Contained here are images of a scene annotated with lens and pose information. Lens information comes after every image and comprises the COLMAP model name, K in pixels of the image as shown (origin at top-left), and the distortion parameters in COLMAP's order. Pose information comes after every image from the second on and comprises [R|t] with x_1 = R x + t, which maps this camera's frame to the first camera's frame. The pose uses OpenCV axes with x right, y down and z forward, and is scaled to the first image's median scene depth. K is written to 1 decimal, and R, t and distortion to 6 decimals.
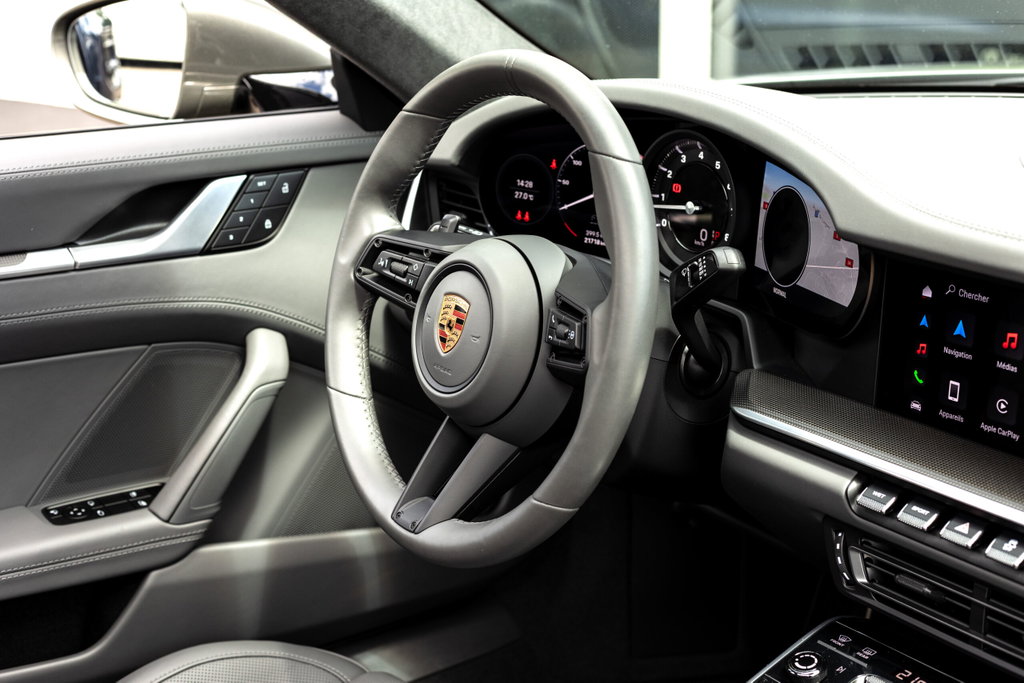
lens RADIAL K [[1478.9, 0, 512.0], [0, 1478.9, 341.5], [0, 0, 1]] dist [-0.031998, -0.002577]
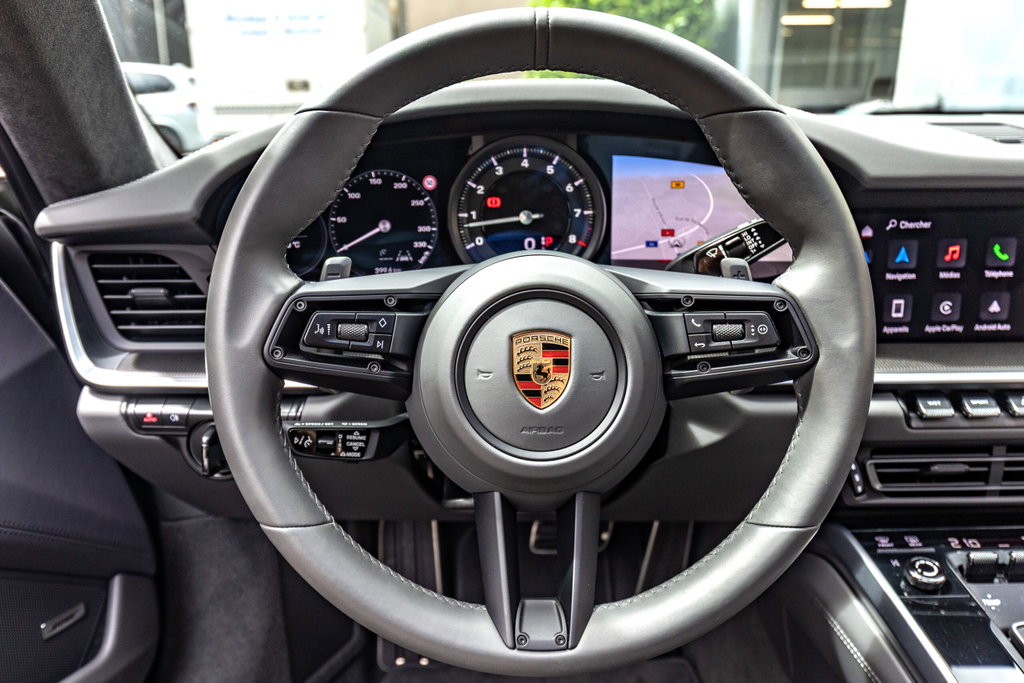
lens RADIAL K [[843.4, 0, 498.2], [0, 843.4, 365.5], [0, 0, 1]] dist [0.003874, 0.002153]
pose [[0.567665, -0.229849, 0.790522, -0.362292], [0.238372, 0.964992, 0.109405, -0.061135], [-0.787994, 0.126333, 0.602582, 0.687908]]
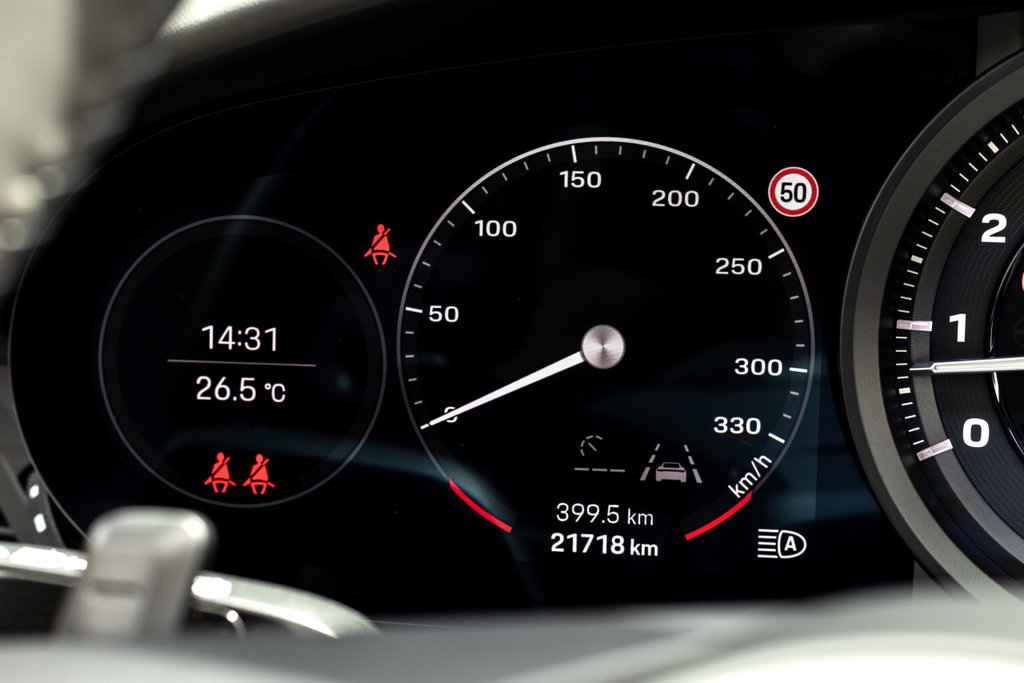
lens RADIAL K [[1714.7, 0, 511.0], [0, 1714.7, 323.0], [0, 0, 1]] dist [-0.014496, -0.020571]
pose [[0.860352, -0.071946, 0.504597, -0.103863], [0.141694, 0.984725, -0.101188, -0.083431], [-0.489610, 0.158556, 0.857404, 0.824582]]
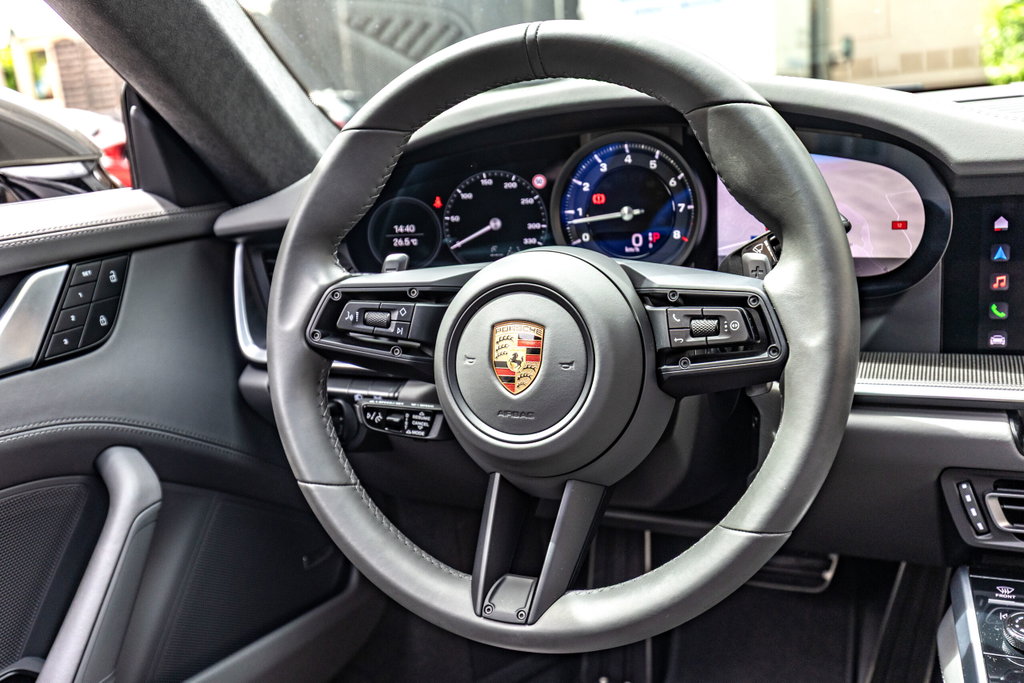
lens RADIAL K [[963.4, 0, 512.0], [0, 963.4, 341.5], [0, 0, 1]] dist [-0.002177, 0.000901]
pose [[0.851853, -0.171680, 0.494845, -0.277496], [0.211624, 0.977023, -0.025336, -0.007078], [-0.479126, 0.126304, 0.868612, 0.492215]]
